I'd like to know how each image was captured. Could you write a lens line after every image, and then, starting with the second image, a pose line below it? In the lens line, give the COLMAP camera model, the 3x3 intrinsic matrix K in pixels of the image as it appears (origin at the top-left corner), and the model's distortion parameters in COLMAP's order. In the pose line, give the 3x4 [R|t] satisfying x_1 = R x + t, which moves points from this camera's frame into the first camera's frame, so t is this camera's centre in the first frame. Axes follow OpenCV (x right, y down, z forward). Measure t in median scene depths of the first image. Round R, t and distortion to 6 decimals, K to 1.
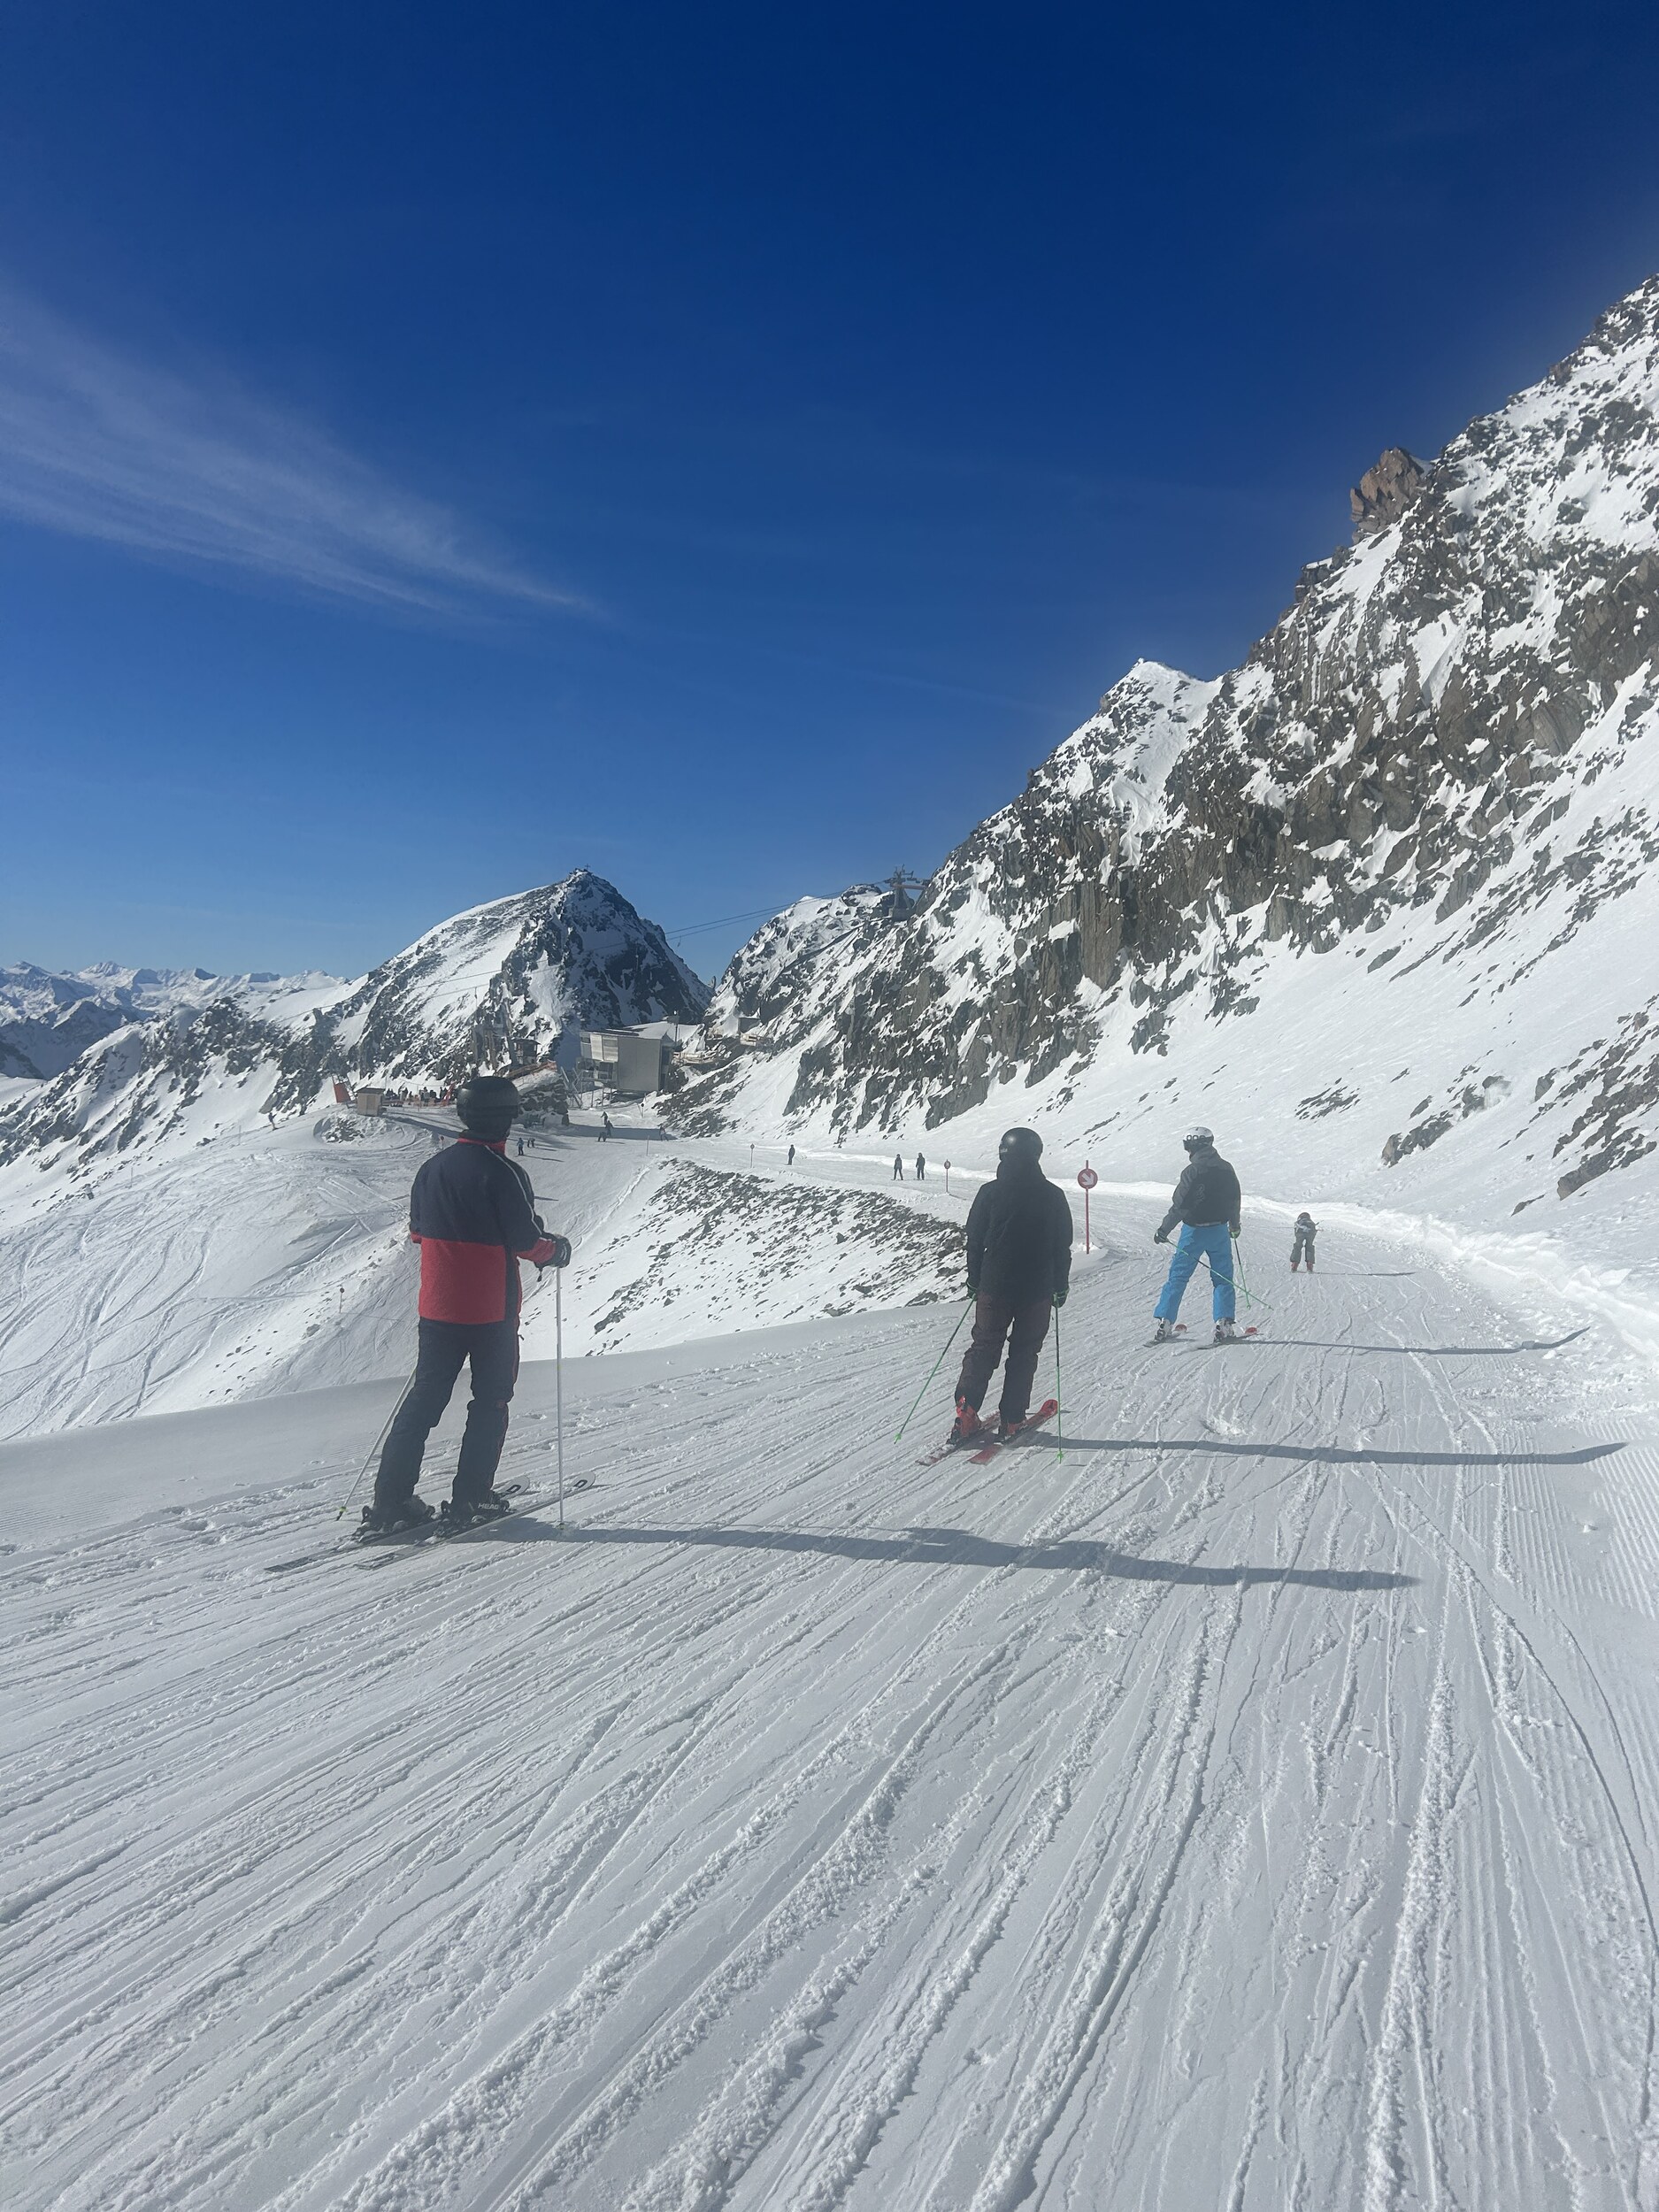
lens RADIAL K [[1646.4, 0, 832.2], [0, 1646.4, 1125.4], [0, 0, 1]] dist [0.050701, -0.044334]
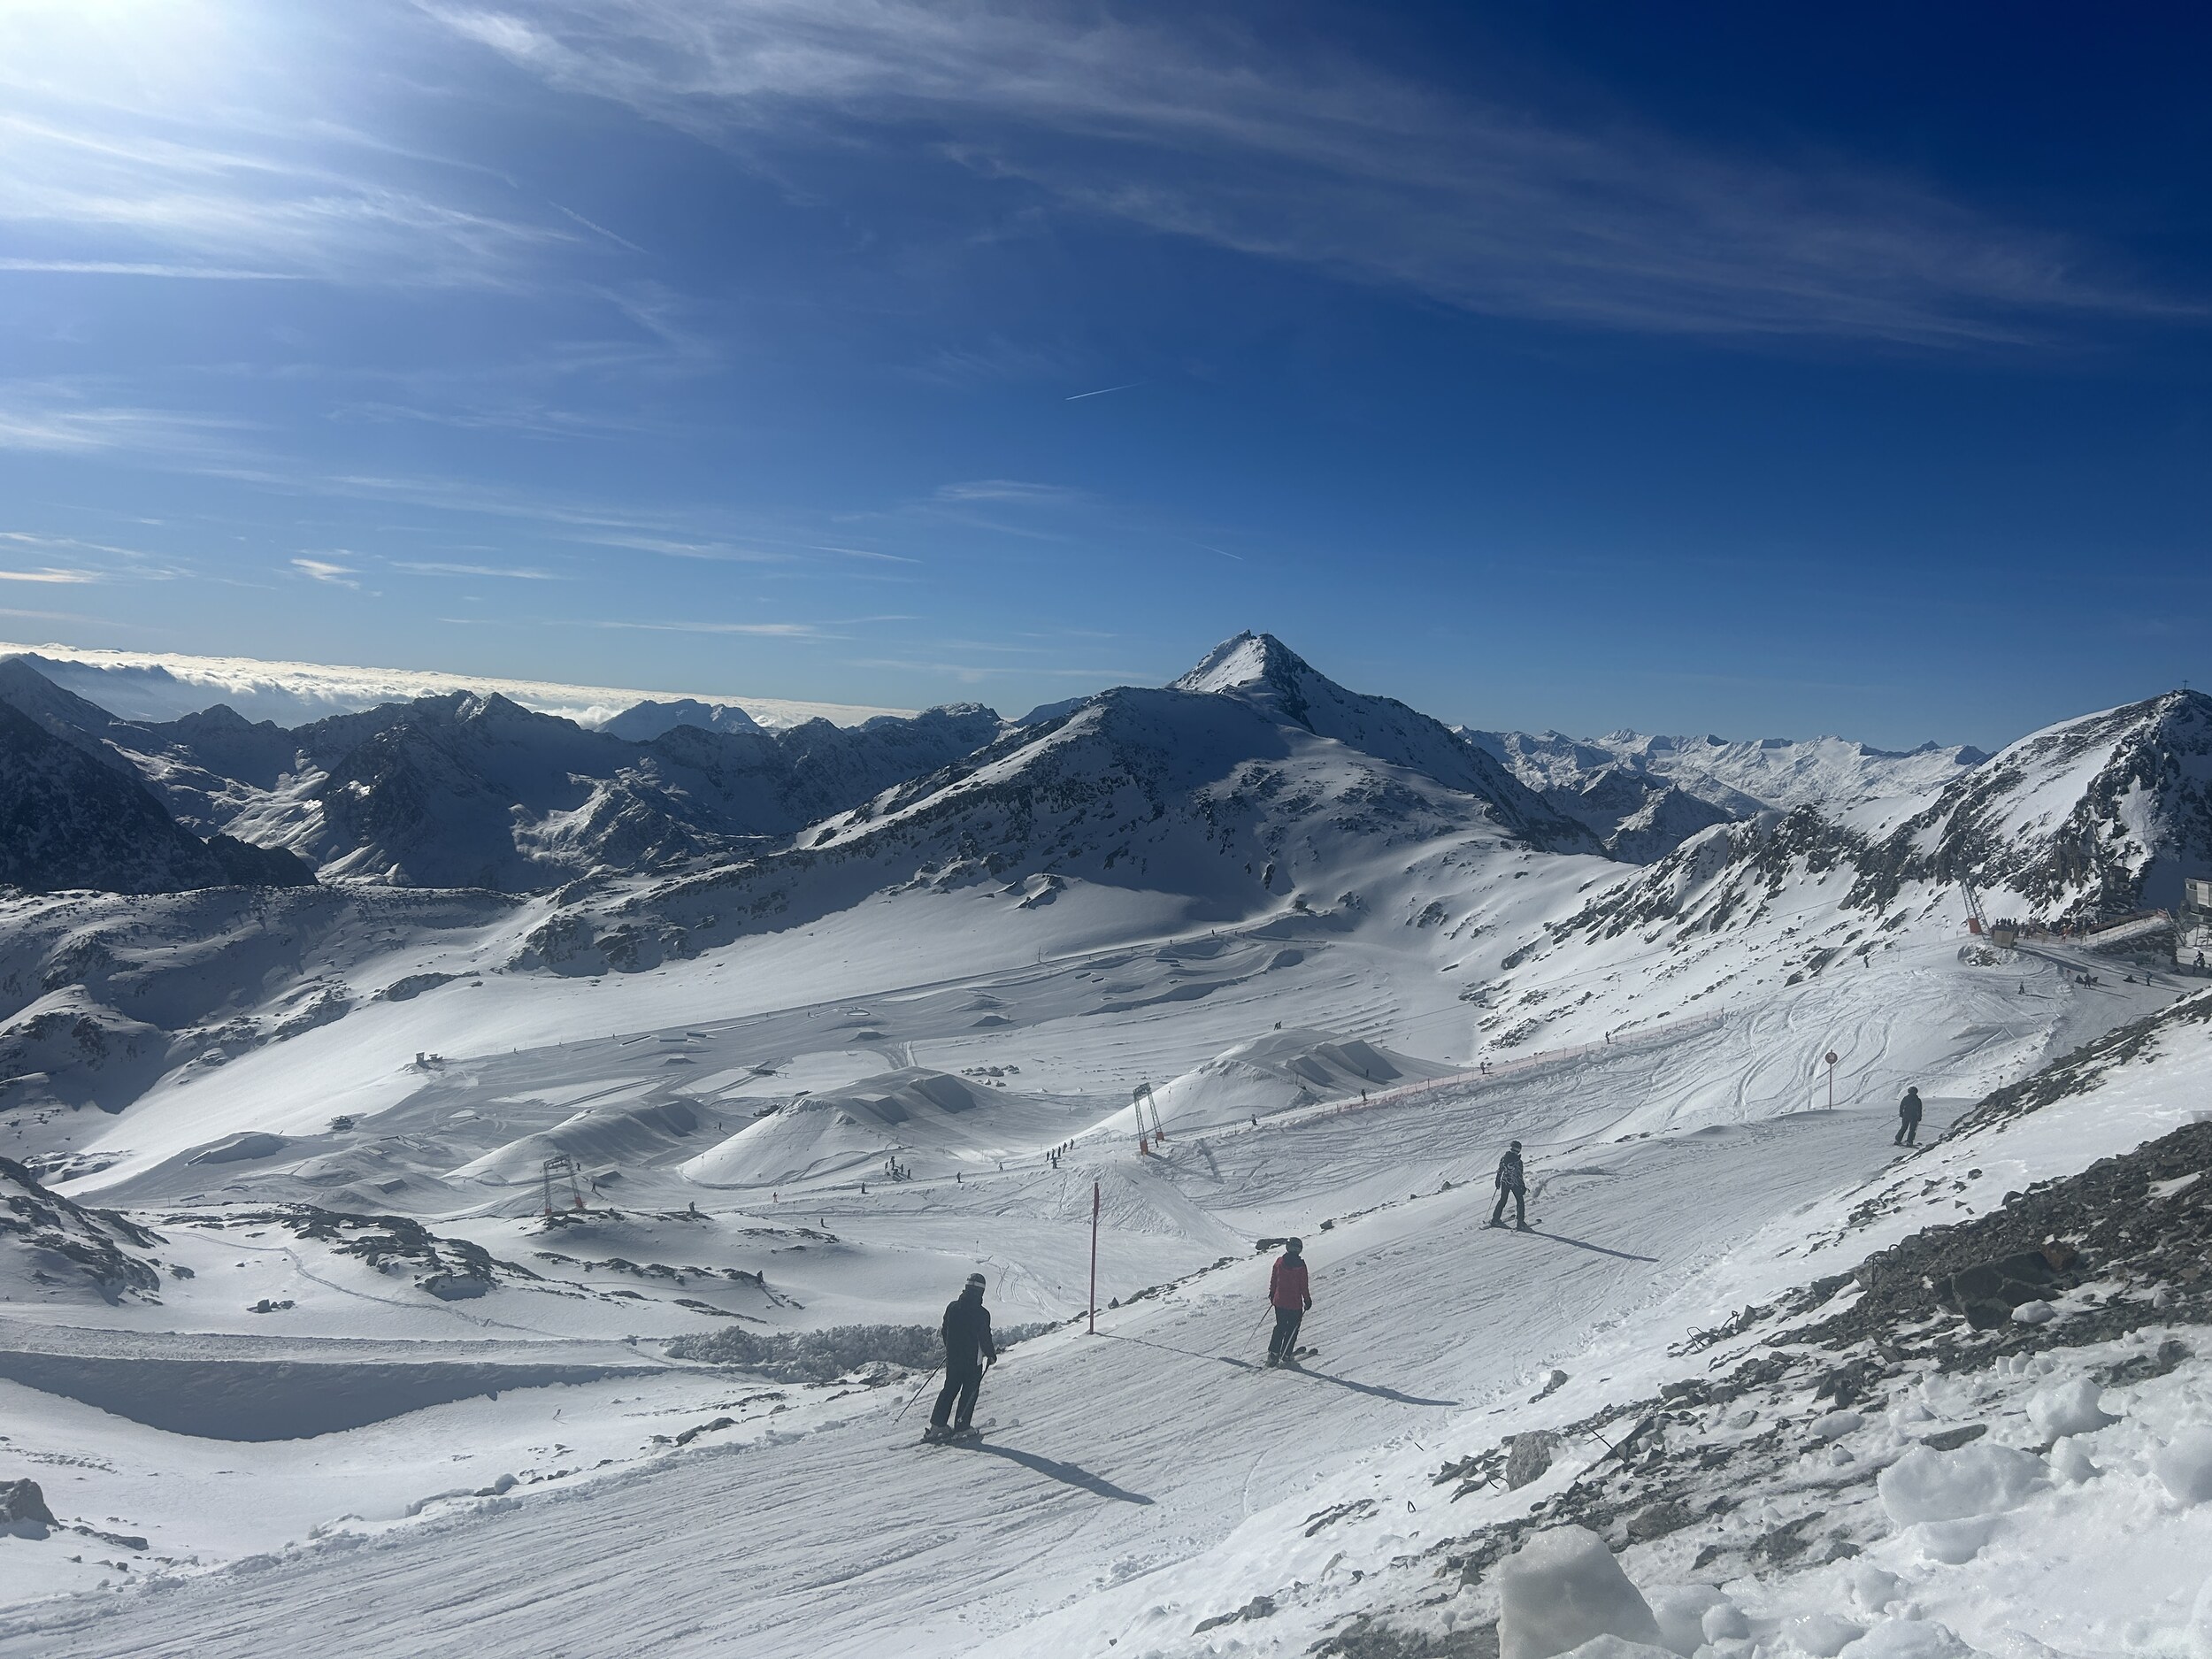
lens RADIAL K [[1646.4, 0, 1118.6], [0, 1646.4, 831.6], [0, 0, 1]] dist [0.050701, -0.044334]
pose [[0.762044, 0.031661, -0.646750, 0.017701], [-0.053930, 0.998437, -0.014666, -0.017196], [0.645275, 0.046056, 0.762561, -0.205508]]
